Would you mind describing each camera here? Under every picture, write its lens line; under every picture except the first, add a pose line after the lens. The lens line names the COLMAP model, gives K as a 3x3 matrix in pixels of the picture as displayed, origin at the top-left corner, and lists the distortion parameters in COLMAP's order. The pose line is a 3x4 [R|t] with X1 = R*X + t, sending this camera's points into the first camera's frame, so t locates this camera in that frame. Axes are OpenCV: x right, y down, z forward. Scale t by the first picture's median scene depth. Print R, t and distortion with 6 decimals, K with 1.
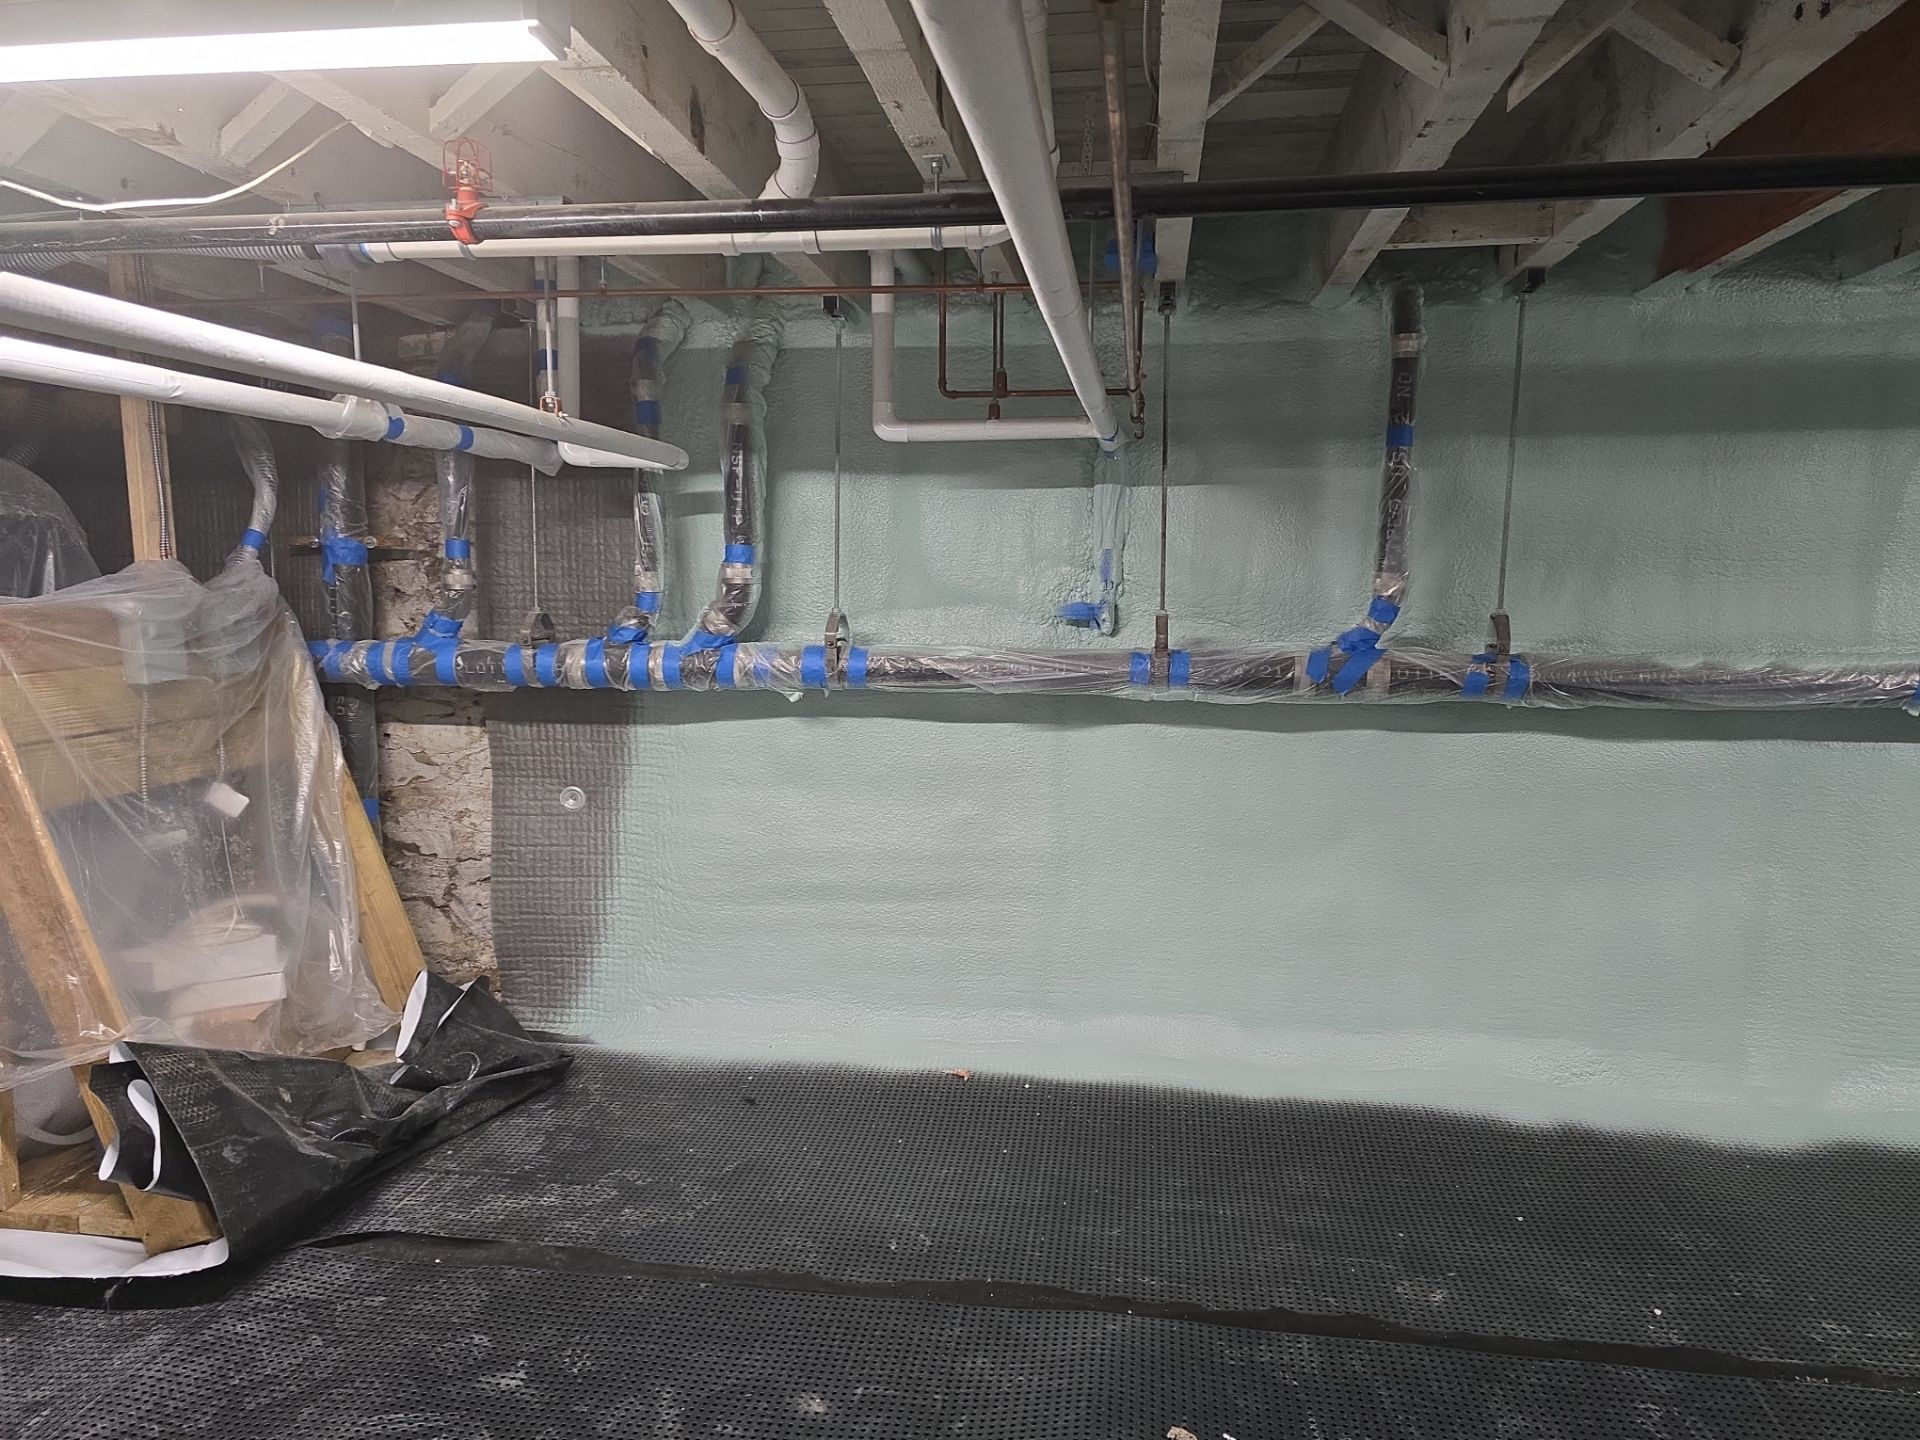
lens RADIAL K [[1267.4, 0, 972.4], [0, 1267.4, 717.8], [0, 0, 1]] dist [0.062667, -0.053700]
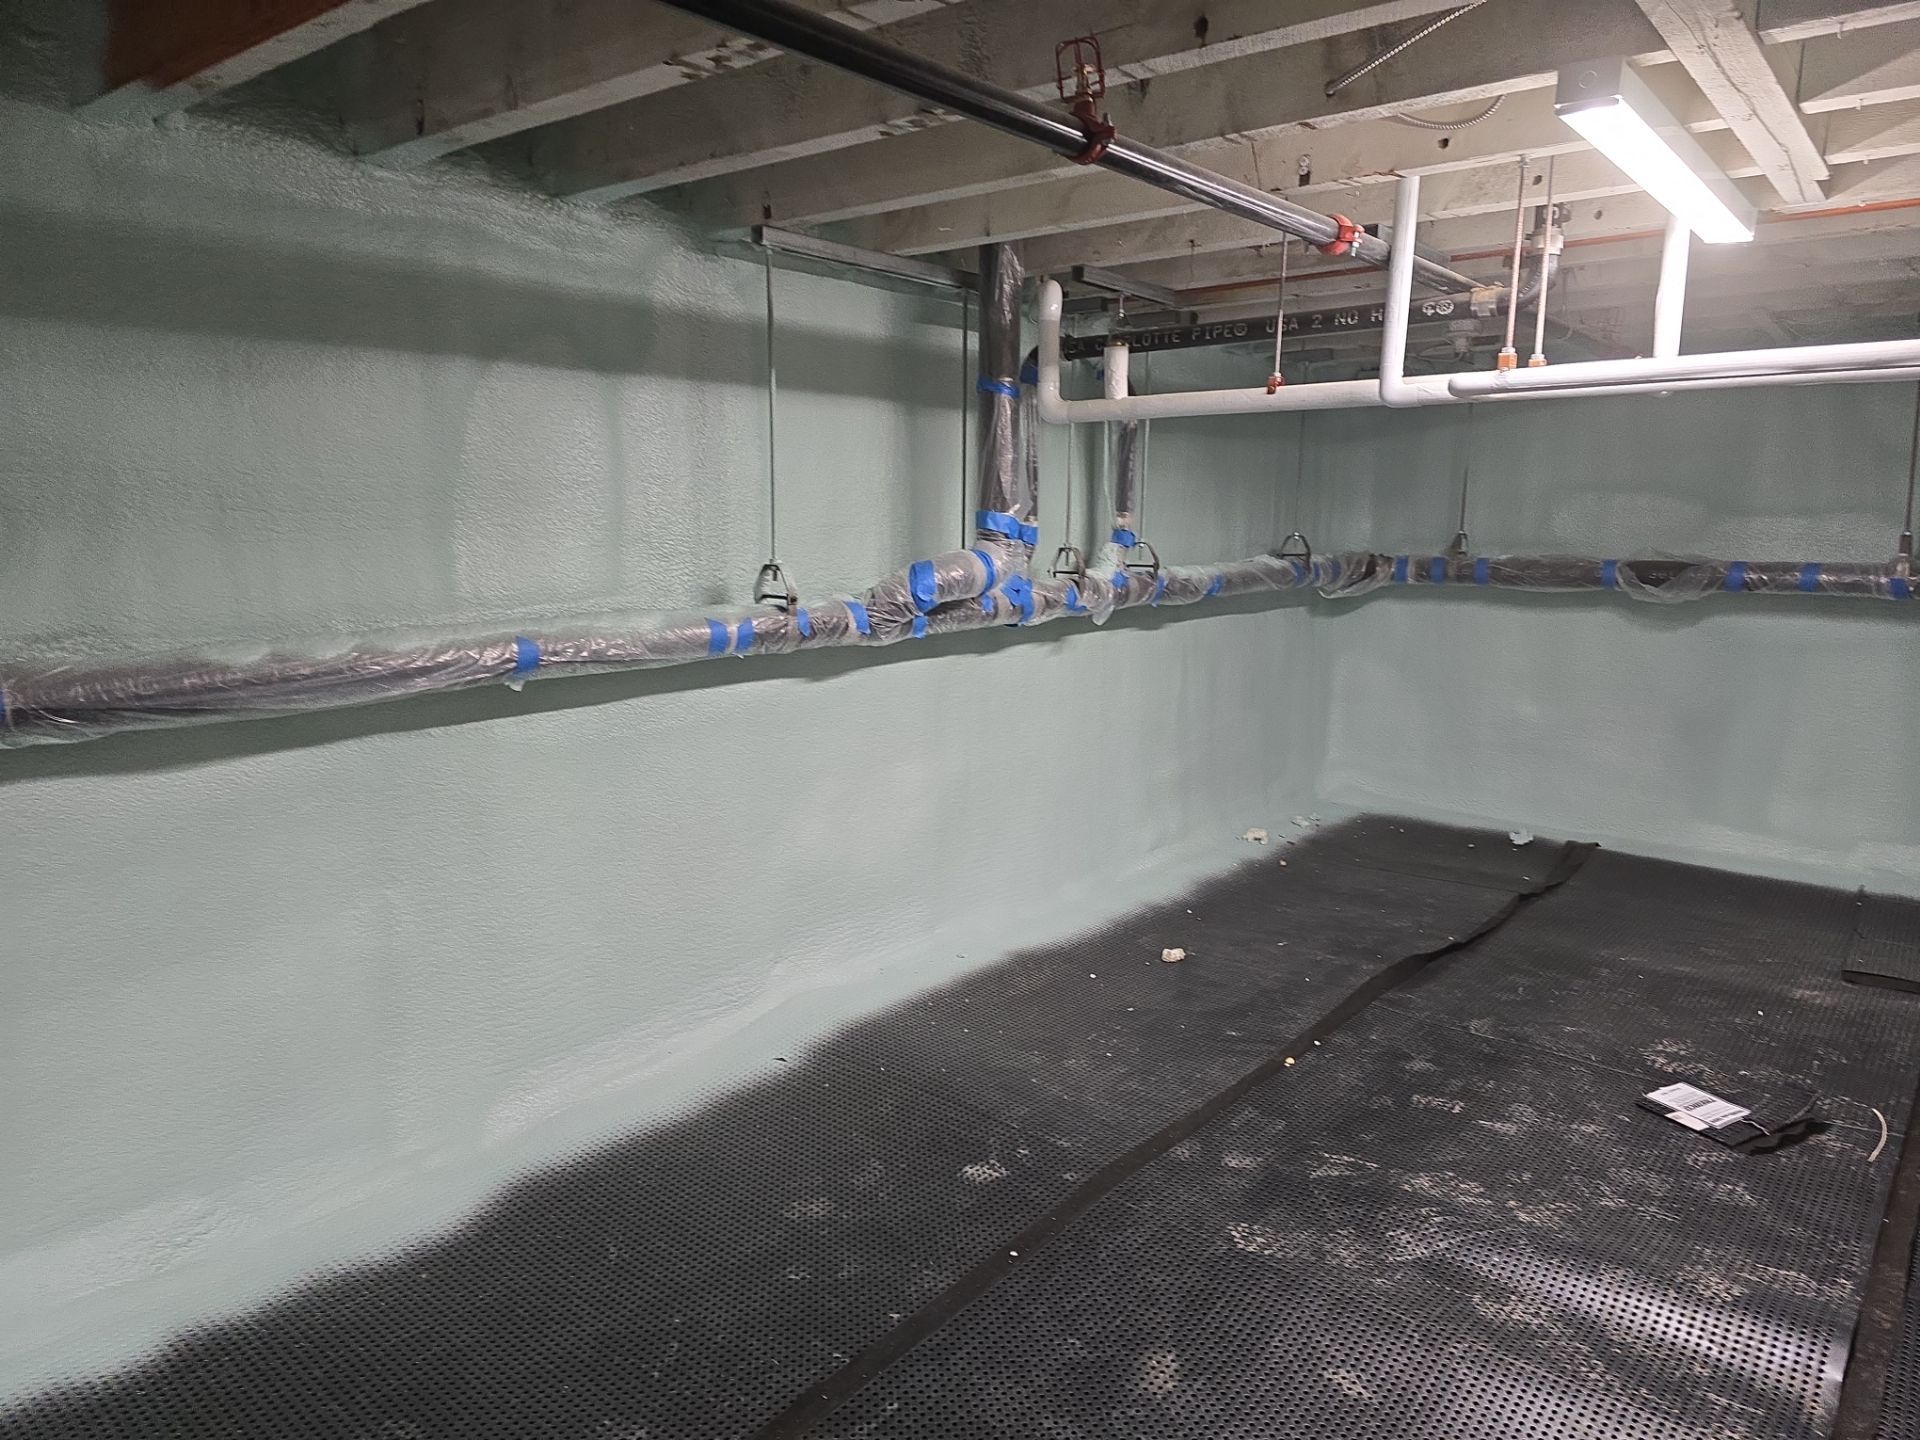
lens RADIAL K [[1267.4, 0, 973.7], [0, 1267.4, 705.2], [0, 0, 1]] dist [0.062667, -0.053700]
pose [[0.506949, -0.140689, 0.850417, 0.144760], [0.106677, 0.989246, 0.100063, -0.044297], [-0.855349, 0.039993, 0.516506, 0.280308]]
